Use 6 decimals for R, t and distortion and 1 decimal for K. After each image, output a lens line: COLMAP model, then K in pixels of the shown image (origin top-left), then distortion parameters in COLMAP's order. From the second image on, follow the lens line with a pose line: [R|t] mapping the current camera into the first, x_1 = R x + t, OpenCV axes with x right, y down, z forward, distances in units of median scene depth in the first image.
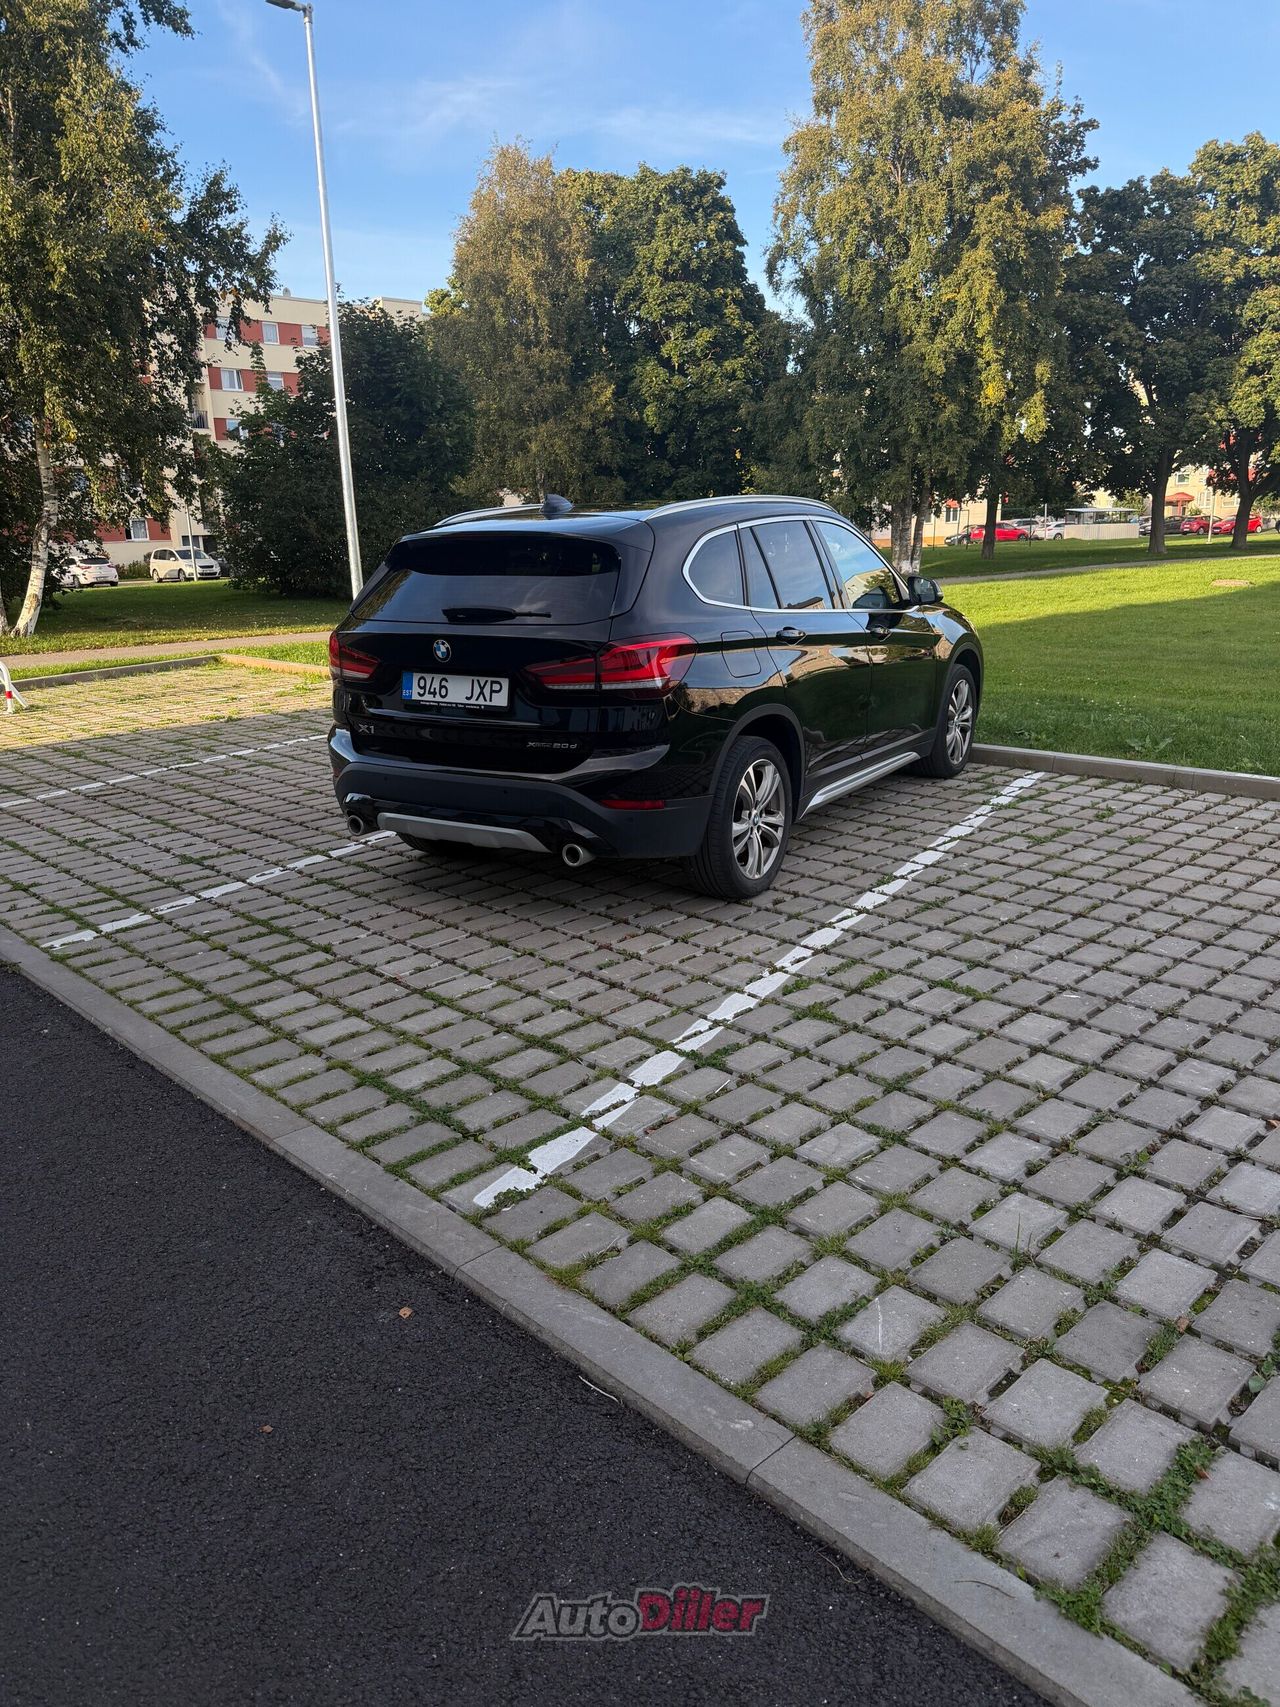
lens RADIAL K [[1200.0, 0, 640.0], [0, 1200.0, 853.5], [0, 0, 1]] dist [0.067965, -0.085911]
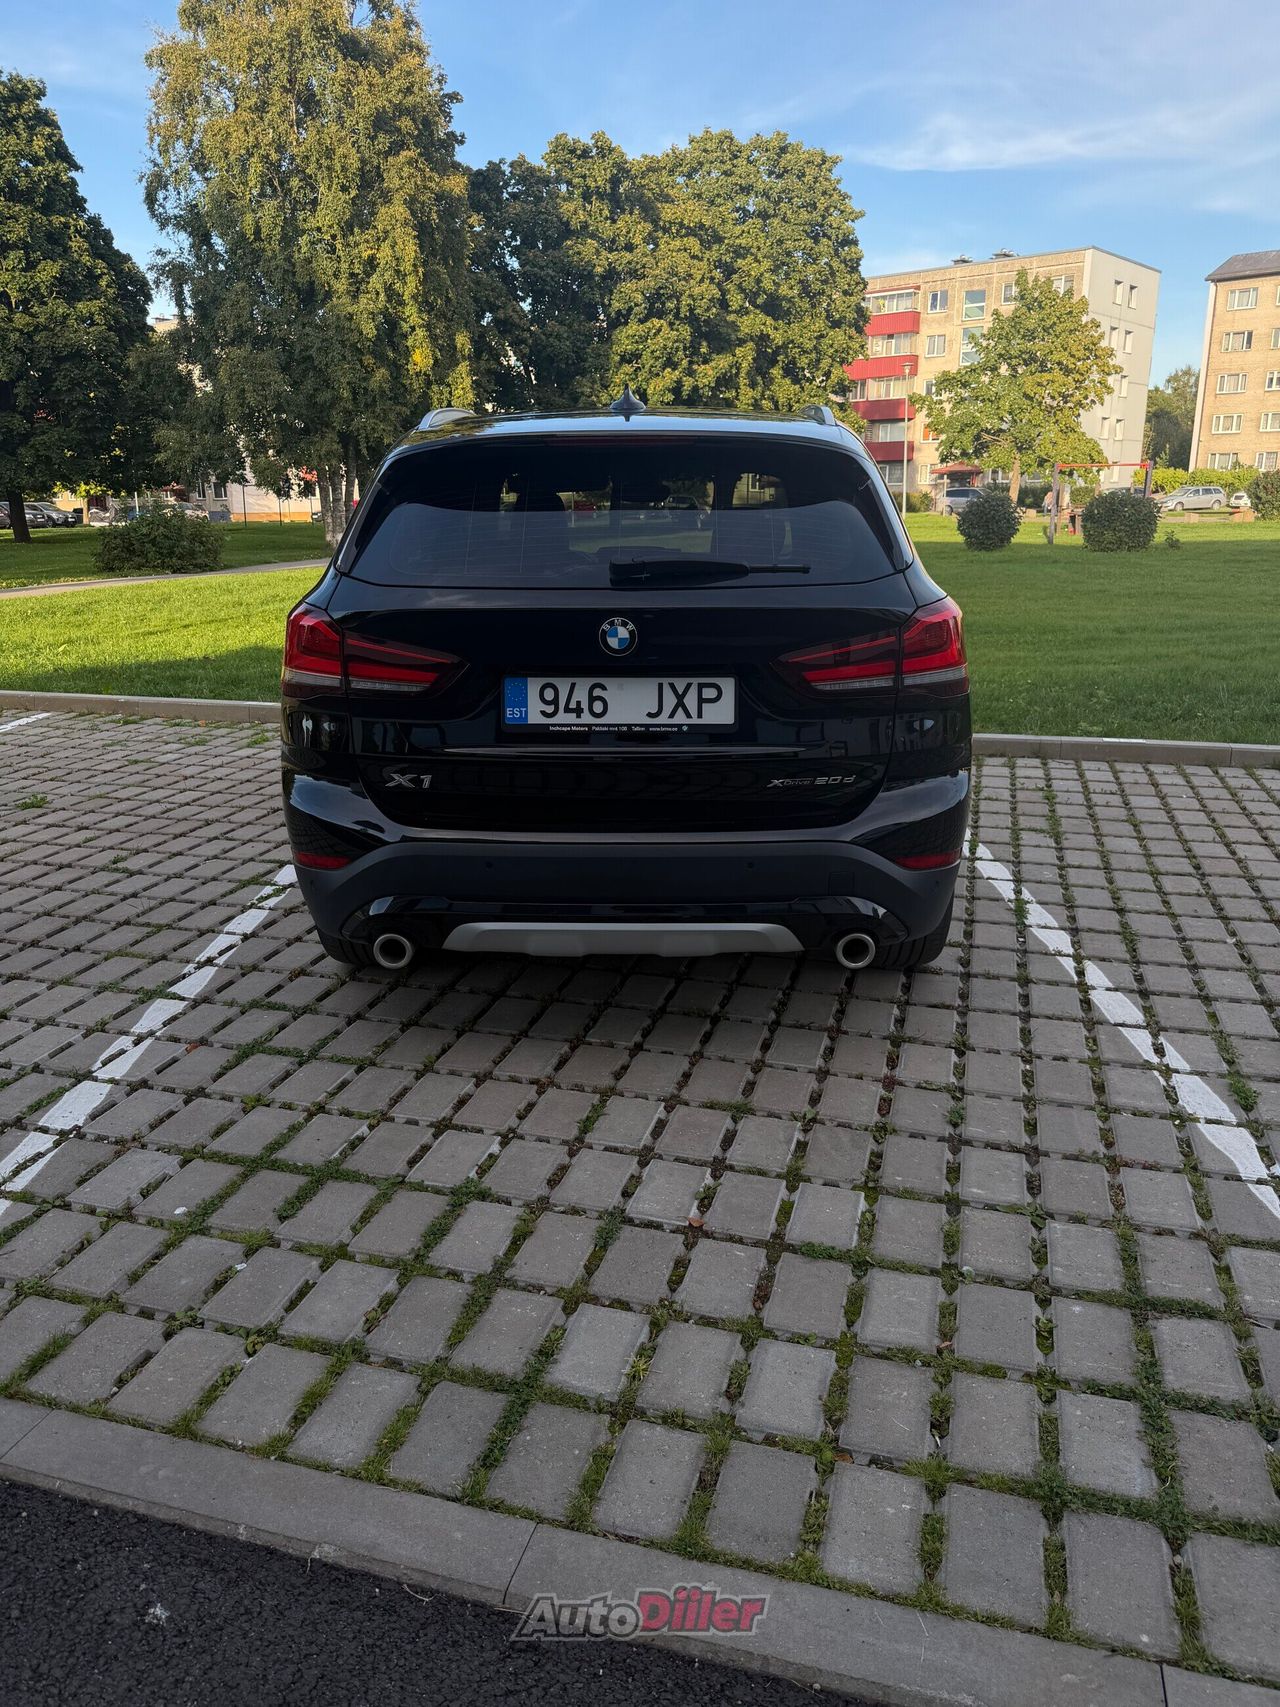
lens RADIAL K [[1210.7, 0, 640.0], [0, 1210.7, 853.5], [0, 0, 1]] dist [0.008985, 0.003264]
pose [[0.869144, -0.123480, 0.478896, -0.352995], [0.115469, 0.992233, 0.046276, -0.072207], [-0.480890, 0.015077, 0.876651, 0.388851]]
